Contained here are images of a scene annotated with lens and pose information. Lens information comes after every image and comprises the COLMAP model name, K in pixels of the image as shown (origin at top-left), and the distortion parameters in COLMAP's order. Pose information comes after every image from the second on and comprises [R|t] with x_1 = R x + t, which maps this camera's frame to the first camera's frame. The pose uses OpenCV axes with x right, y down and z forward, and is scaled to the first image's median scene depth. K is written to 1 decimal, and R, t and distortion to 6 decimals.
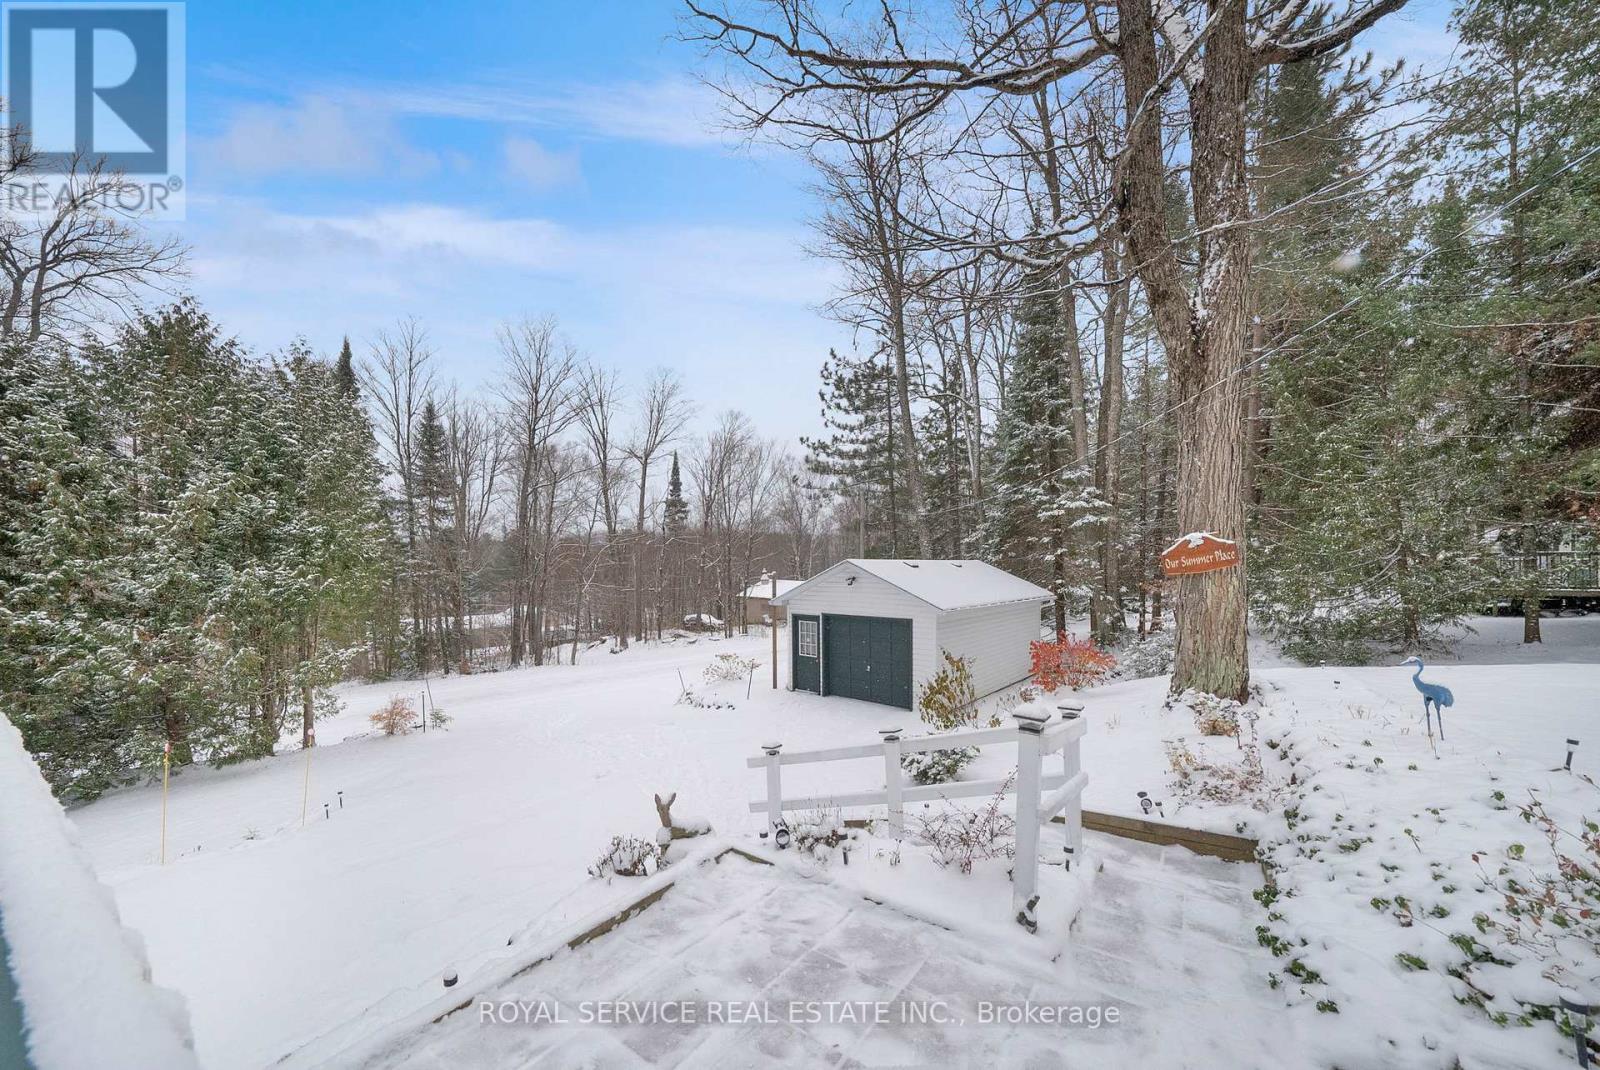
lens RADIAL K [[661.7, 0, 796.0], [0, 661.7, 586.8], [0, 0, 1]] dist [-0.000018, -0.000008]
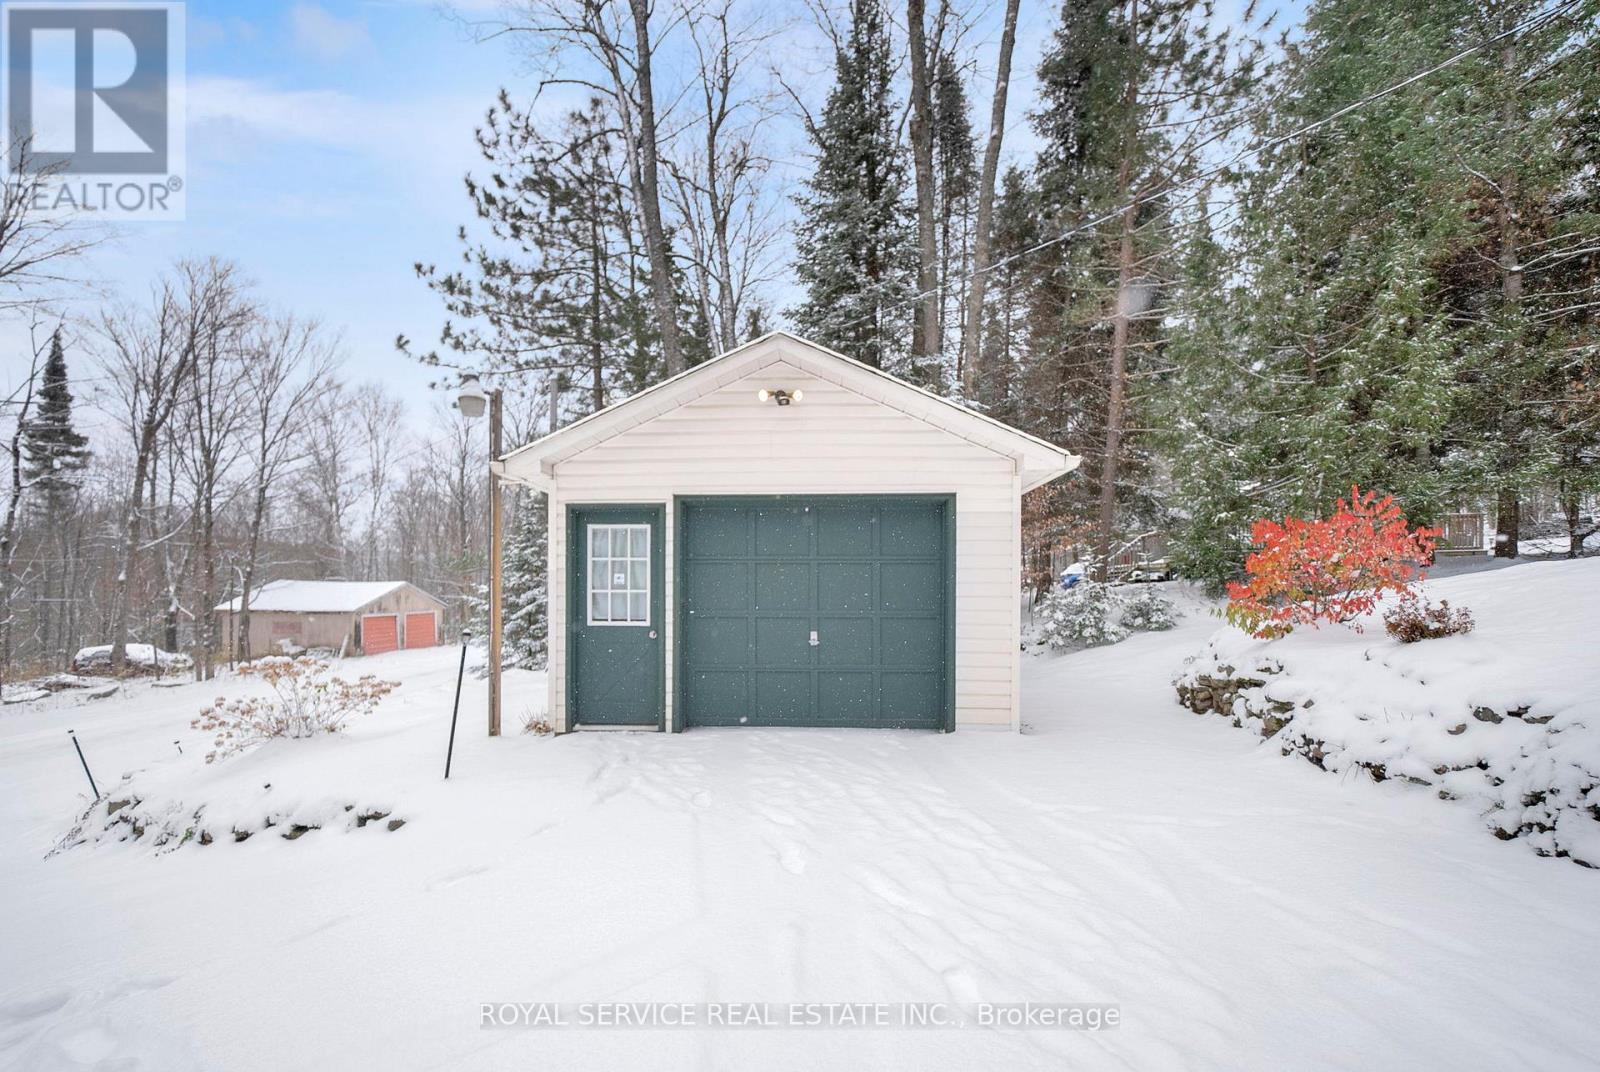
lens RADIAL K [[661.7, 0, 796.0], [0, 661.7, 587.8], [0, 0, 1]] dist [-0.000018, -0.000008]
pose [[0.785355, 0.002058, 0.619043, -0.064836], [0.043085, 0.997388, -0.057976, 0.057075], [-0.617545, 0.072203, 0.783214, 0.346607]]
